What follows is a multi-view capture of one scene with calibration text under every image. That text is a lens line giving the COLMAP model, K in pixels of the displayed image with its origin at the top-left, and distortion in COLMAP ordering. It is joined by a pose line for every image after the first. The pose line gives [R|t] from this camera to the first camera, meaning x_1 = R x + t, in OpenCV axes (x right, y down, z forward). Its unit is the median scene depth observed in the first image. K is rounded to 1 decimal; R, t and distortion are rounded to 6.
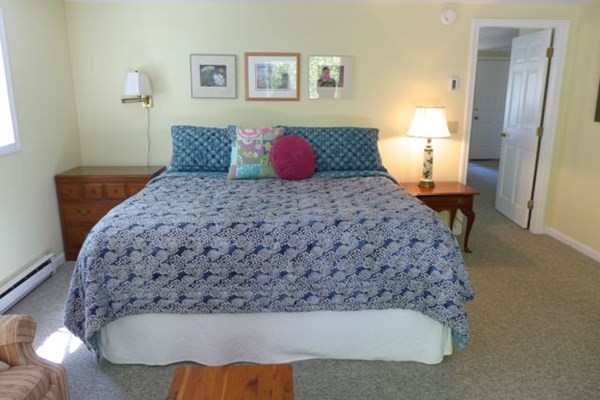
lens RADIAL K [[447.5, 0, 300.0], [0, 447.5, 200.0], [0, 0, 1]] dist [-0.041893, 0.007066]
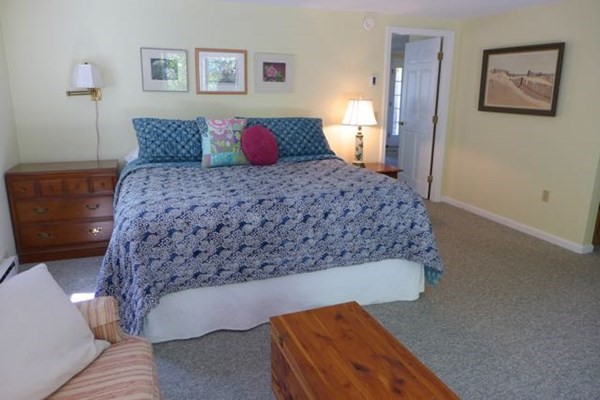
lens RADIAL K [[447.5, 0, 300.0], [0, 447.5, 200.0], [0, 0, 1]] dist [-0.041893, 0.007066]
pose [[0.943677, -0.070851, 0.323194, -0.408708], [0.067946, 0.997483, 0.020276, 0.034493], [-0.323817, 0.002826, 0.946116, -0.109627]]
